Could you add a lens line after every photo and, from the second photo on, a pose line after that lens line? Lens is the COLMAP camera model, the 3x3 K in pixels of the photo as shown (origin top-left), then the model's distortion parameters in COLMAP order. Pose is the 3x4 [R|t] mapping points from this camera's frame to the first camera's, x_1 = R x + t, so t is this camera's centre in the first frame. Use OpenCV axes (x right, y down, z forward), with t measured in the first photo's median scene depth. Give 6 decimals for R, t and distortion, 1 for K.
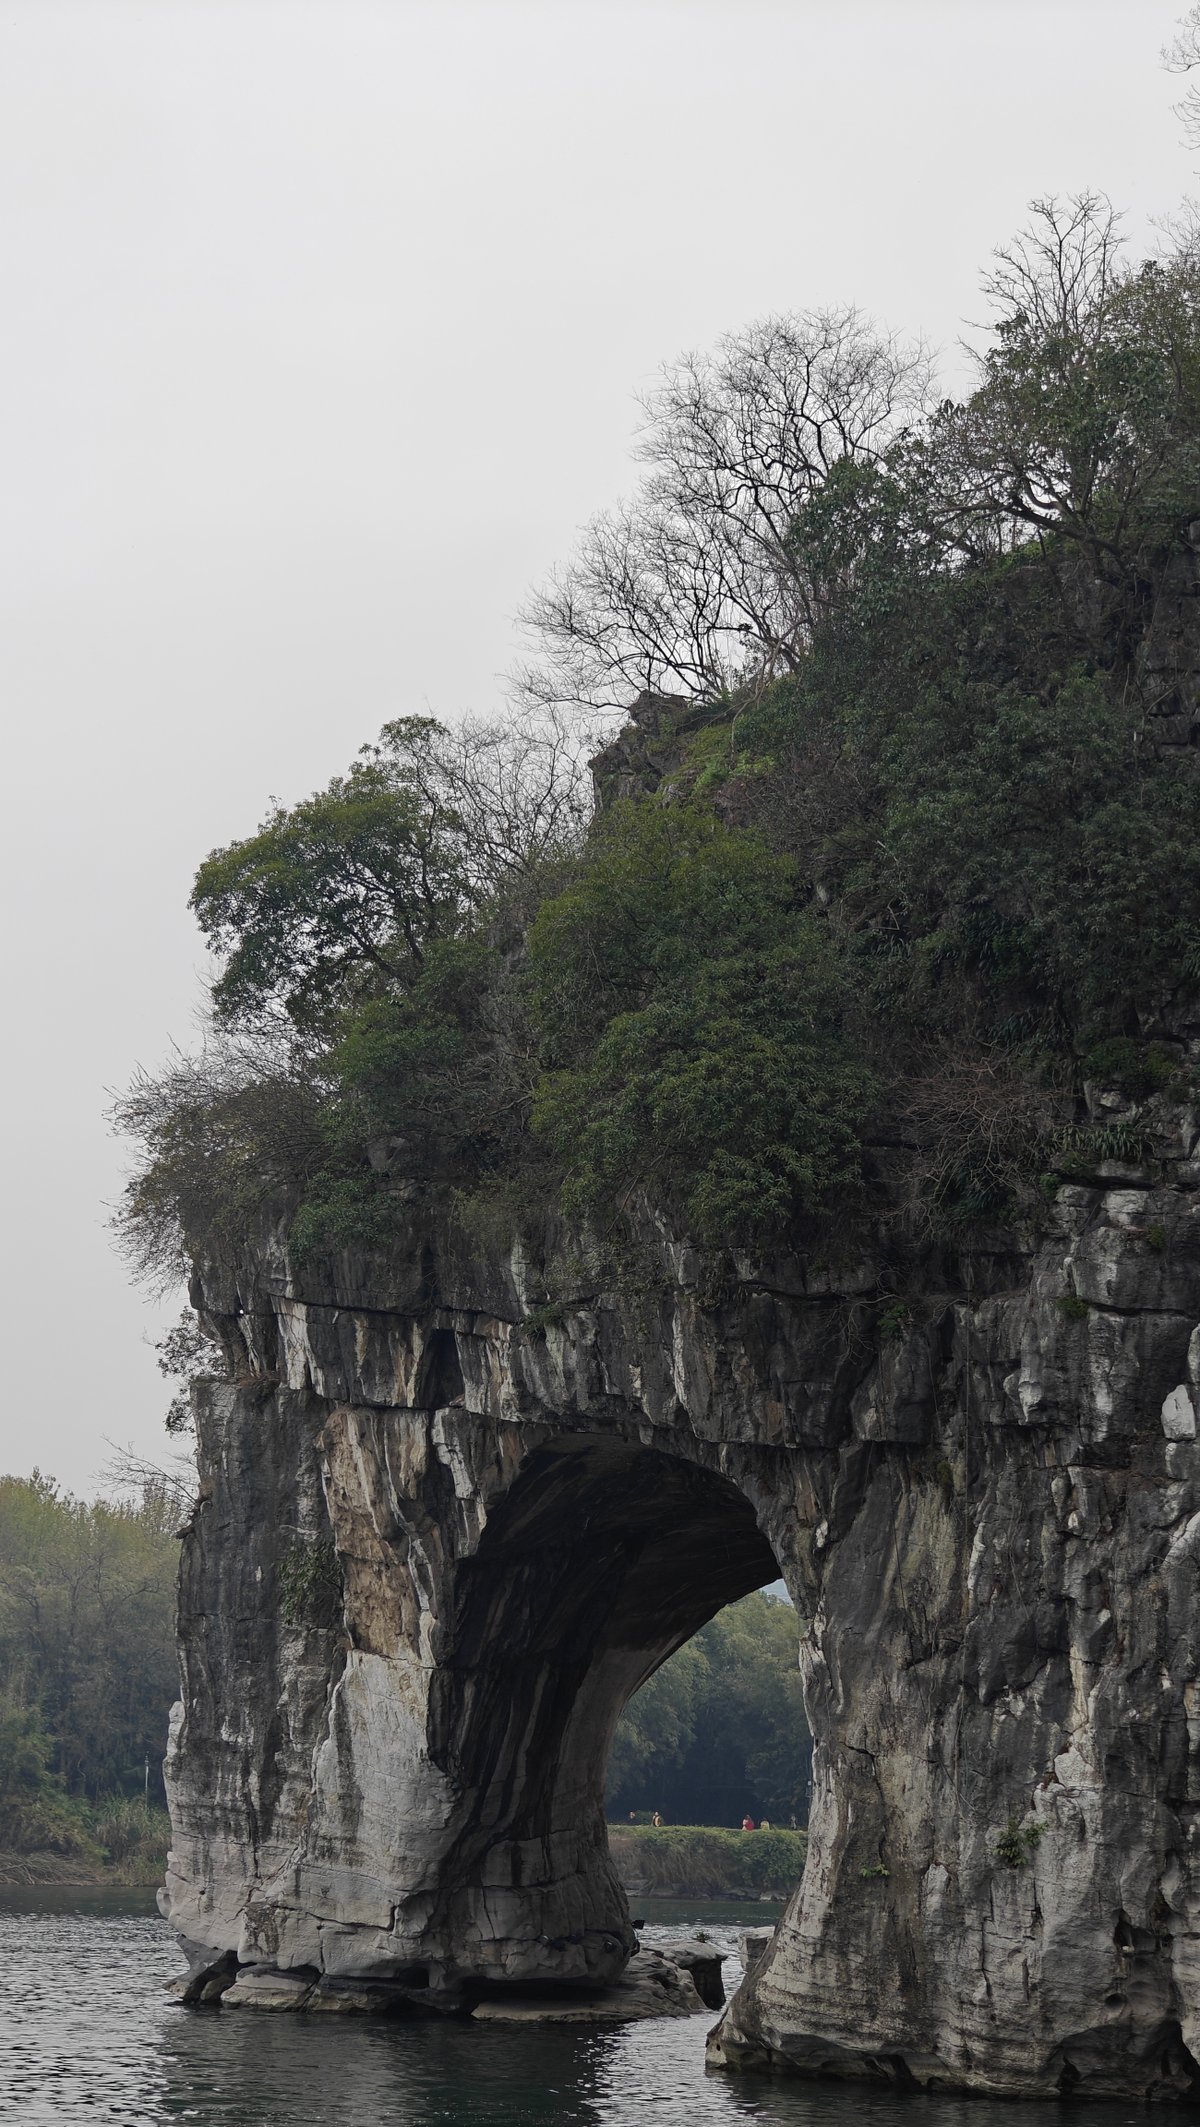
lens RADIAL K [[4478.4, 0, 600.0], [0, 4478.4, 1063.5], [0, 0, 1]] dist [0.108610, -0.237098]
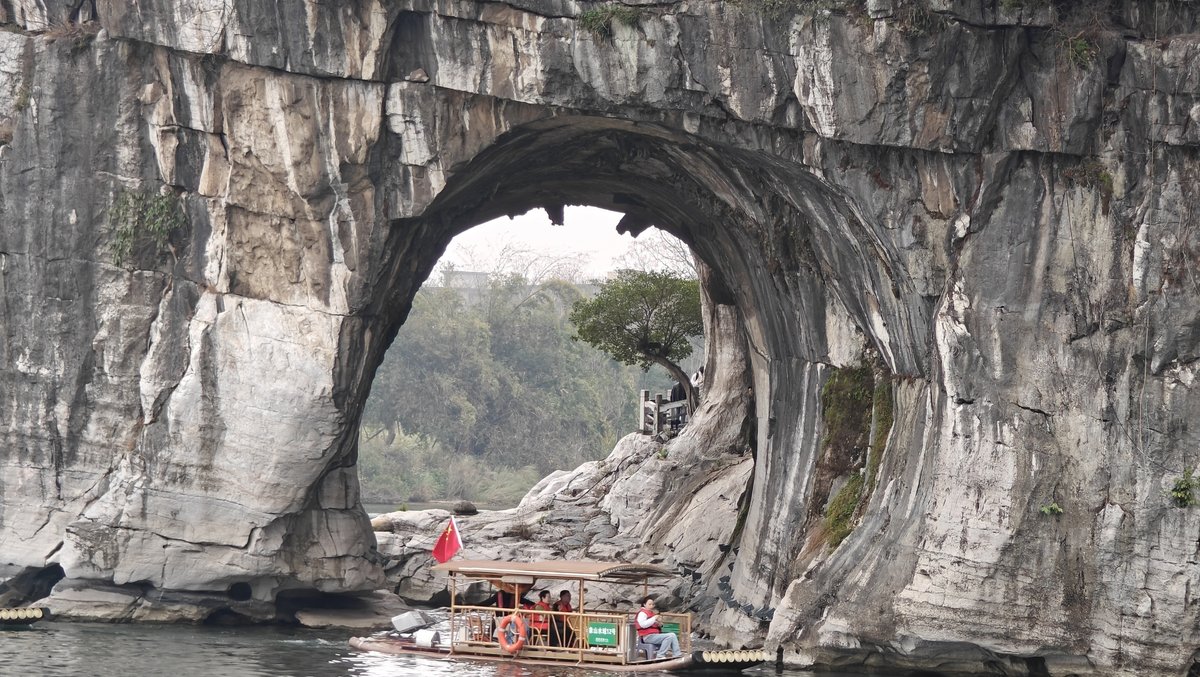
lens RADIAL K [[5097.4, 0, 600.0], [0, 5097.4, 338.5], [0, 0, 1]] dist [0.295920, -8.450188]
pose [[0.919565, 0.010534, 0.392796, -0.555715], [-0.072917, 0.986853, 0.144238, -0.051136], [-0.386112, -0.161278, 0.908244, -0.179099]]
